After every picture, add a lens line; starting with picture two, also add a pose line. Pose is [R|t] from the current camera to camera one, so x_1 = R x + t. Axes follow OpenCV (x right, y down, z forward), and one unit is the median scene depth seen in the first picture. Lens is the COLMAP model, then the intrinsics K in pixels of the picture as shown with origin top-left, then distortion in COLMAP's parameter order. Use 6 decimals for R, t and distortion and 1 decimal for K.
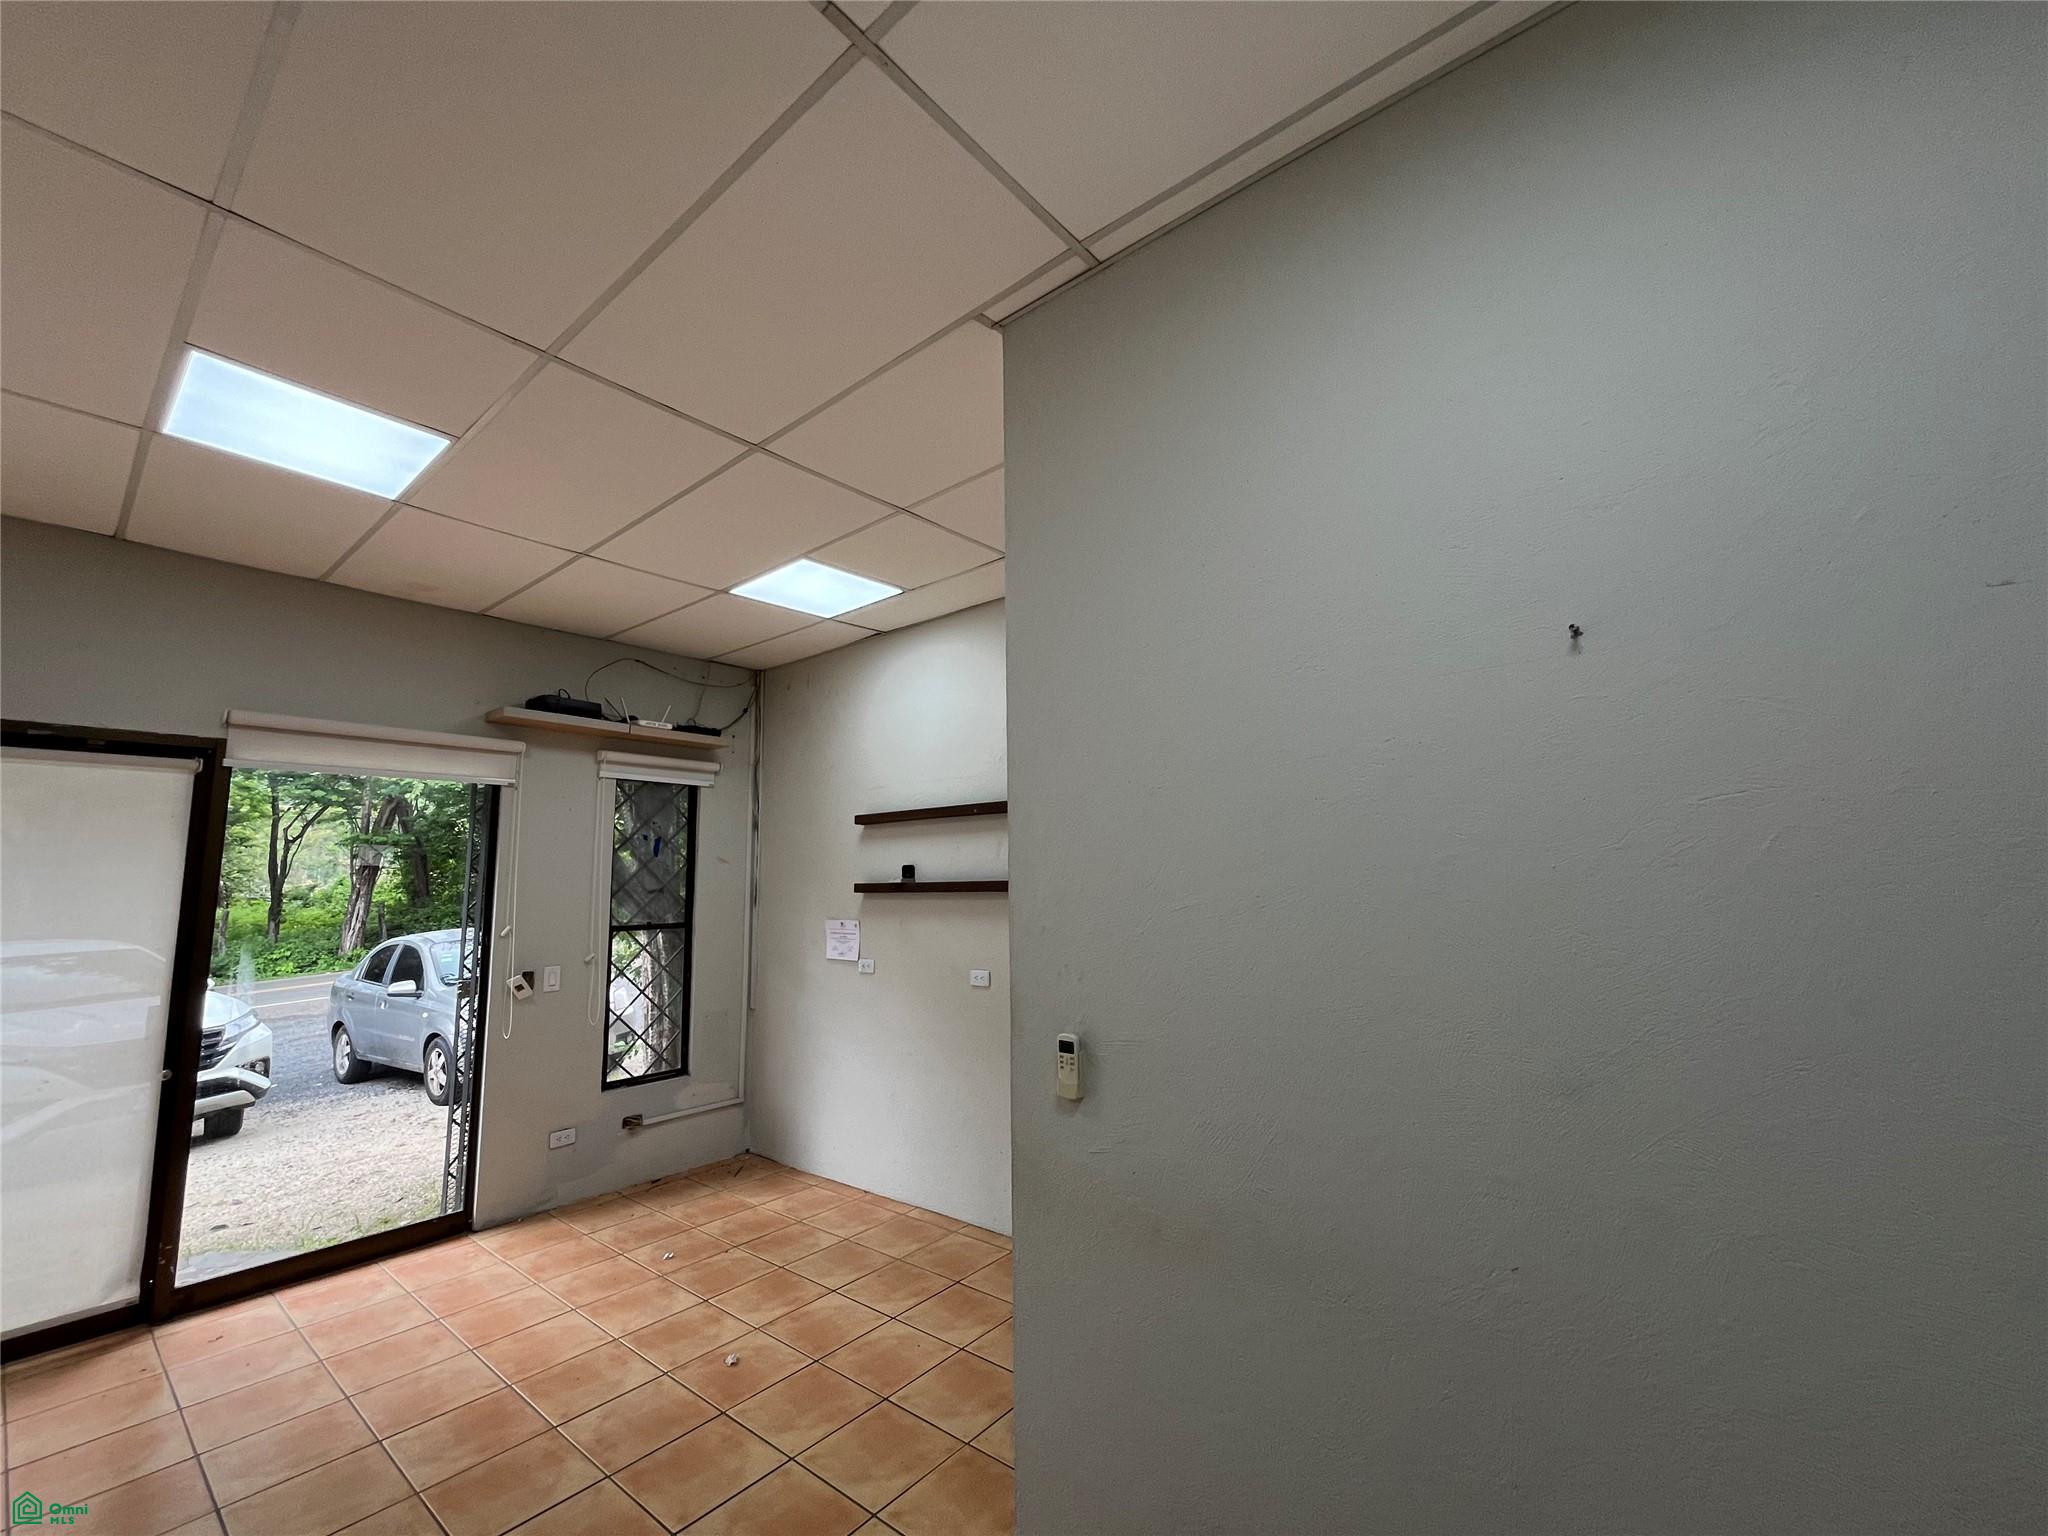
lens RADIAL K [[827.0, 0, 1023.4], [0, 827.0, 770.1], [0, 0, 1]] dist [-0.002822, 0.000036]
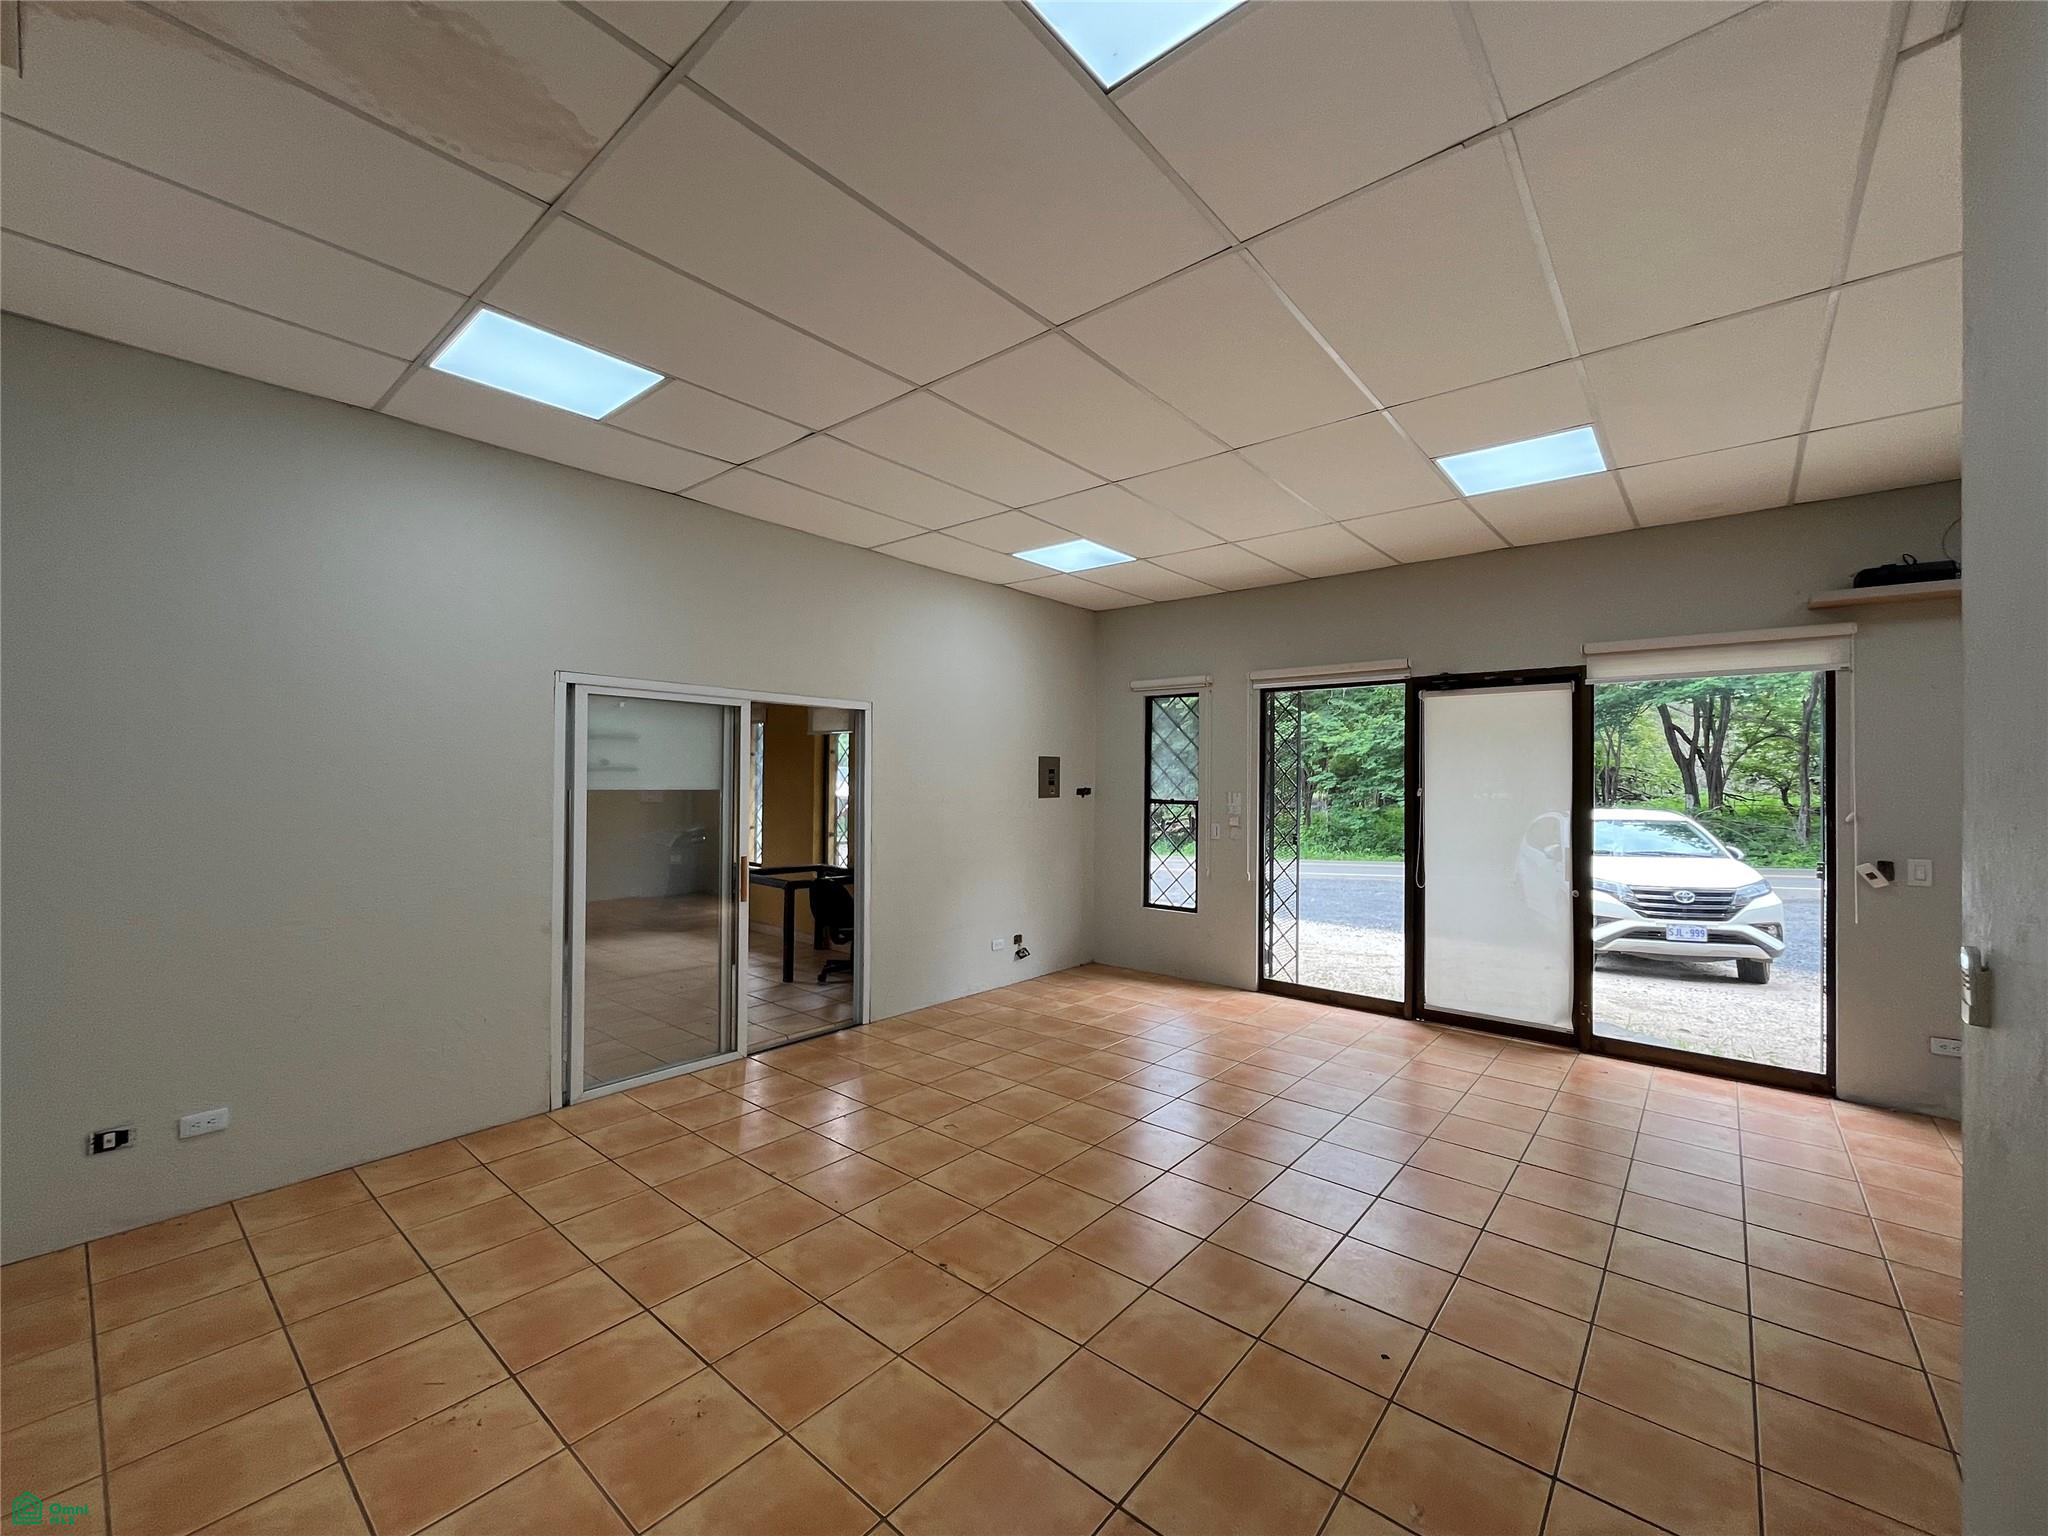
lens RADIAL K [[827.0, 0, 1023.2], [0, 827.0, 771.4], [0, 0, 1]] dist [-0.002822, 0.000036]
pose [[-0.023307, 0.008690, -0.999691, 0.372952], [0.126603, 0.991937, 0.005671, 0.009575], [0.991680, -0.126431, -0.024220, 0.049669]]
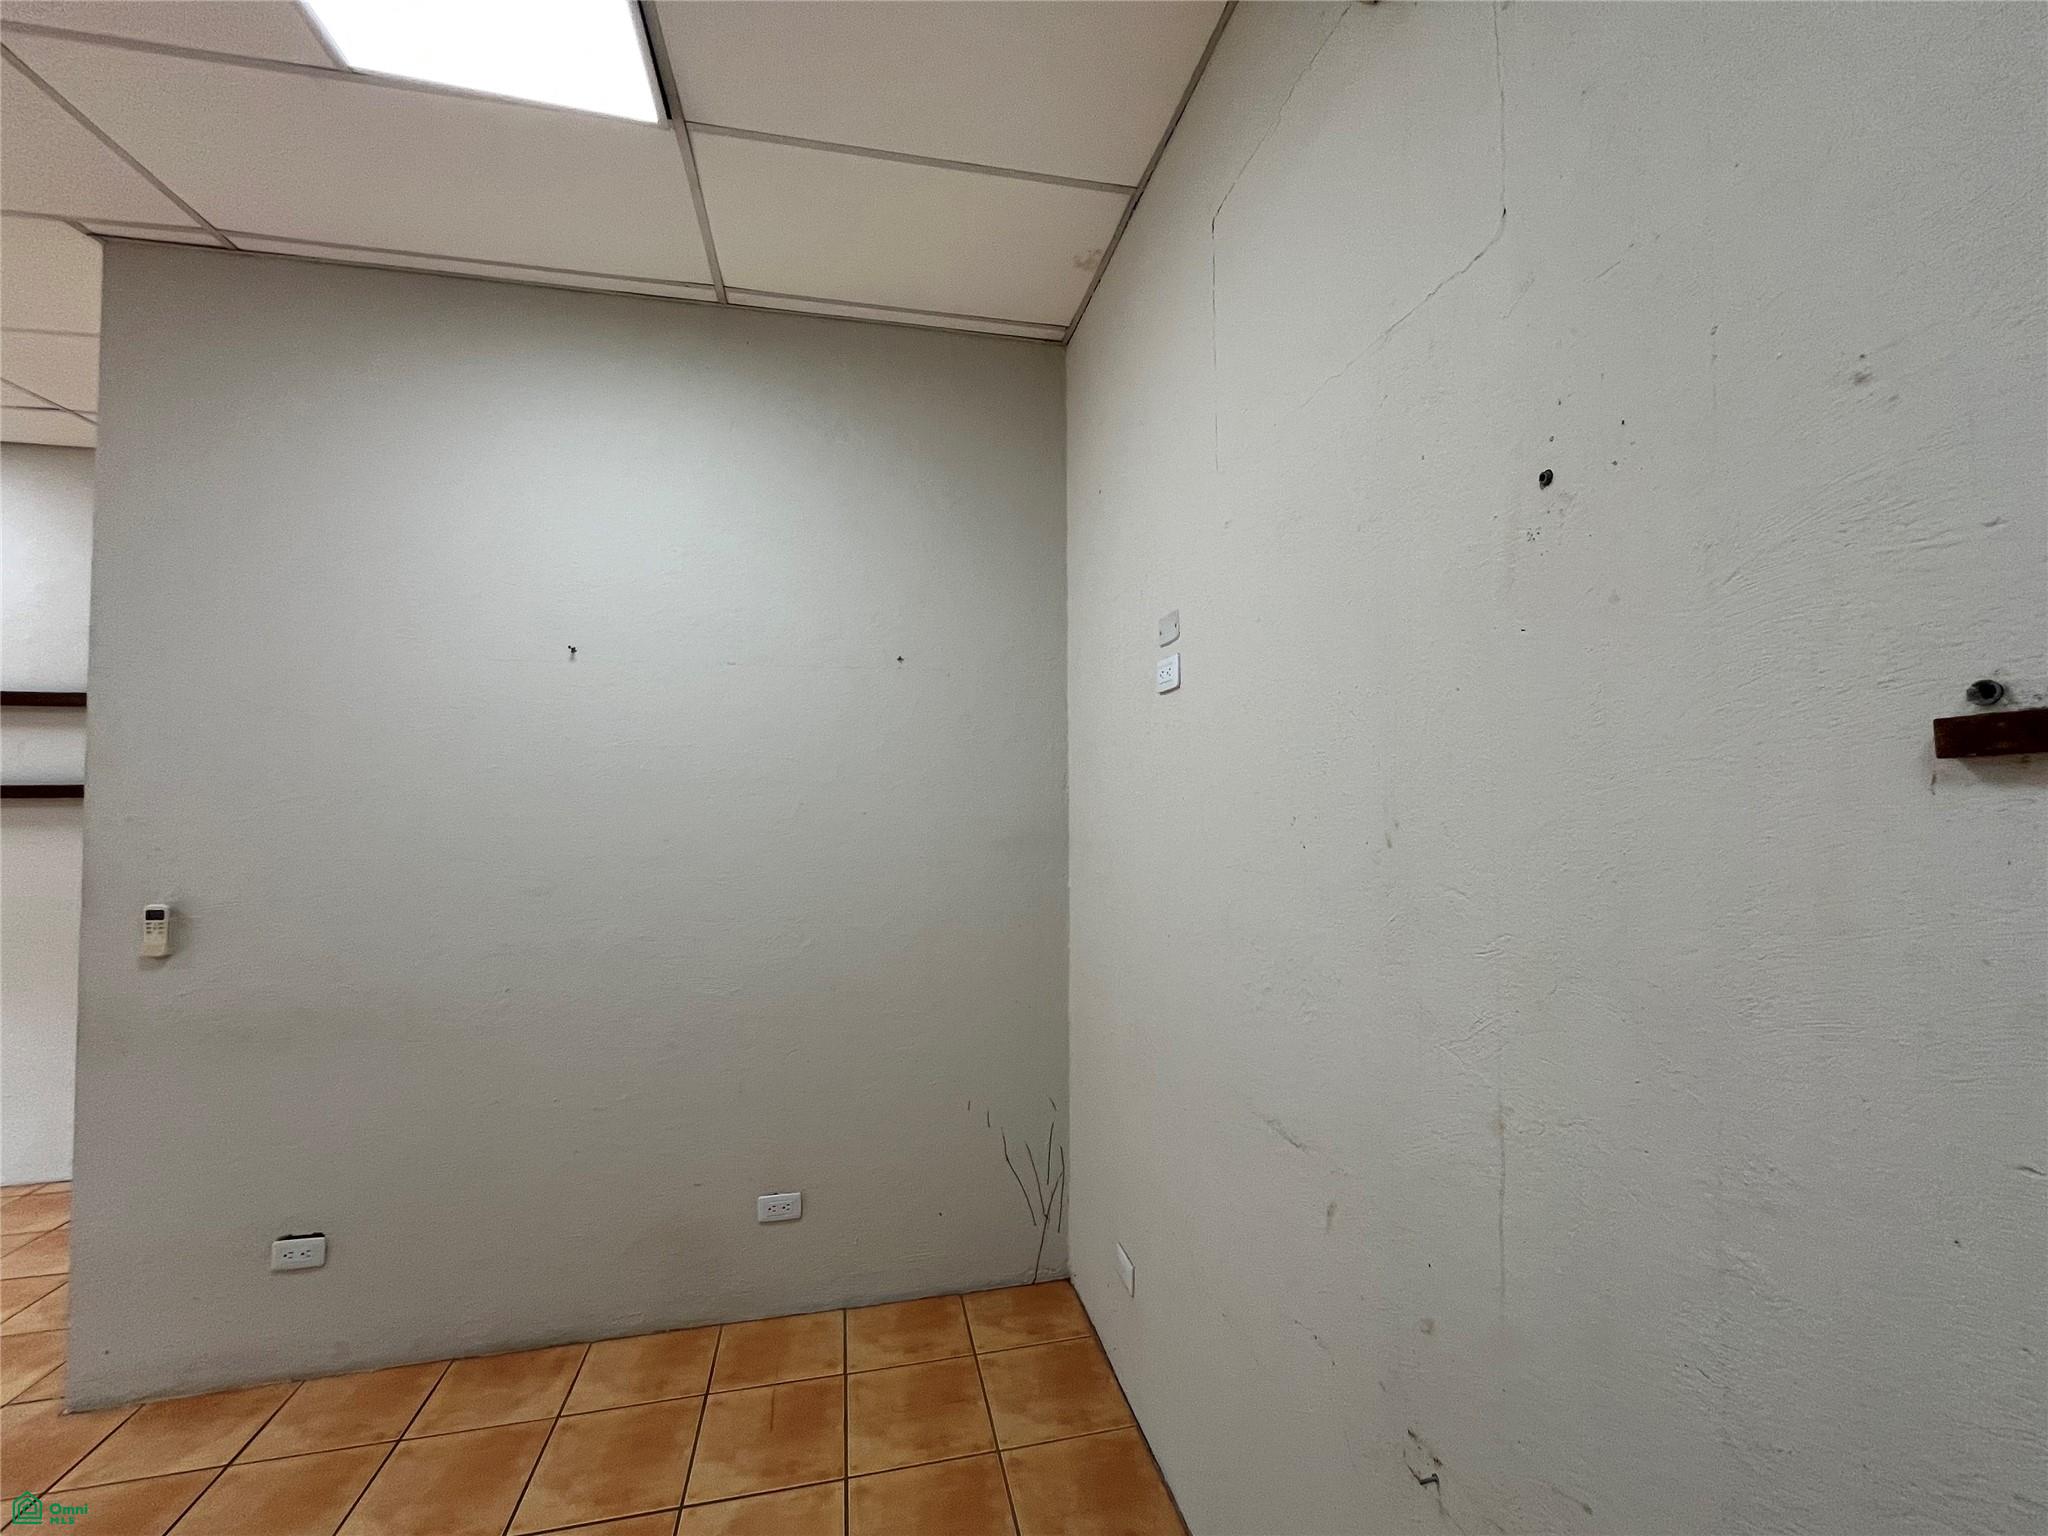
lens RADIAL K [[827.0, 0, 1020.9], [0, 827.0, 769.4], [0, 0, 1]] dist [-0.002822, 0.000036]
pose [[0.628218, 0.036570, 0.777178, -0.040091], [-0.107091, 0.993452, 0.039819, -0.024259], [-0.770632, -0.108244, 0.628020, -0.292496]]
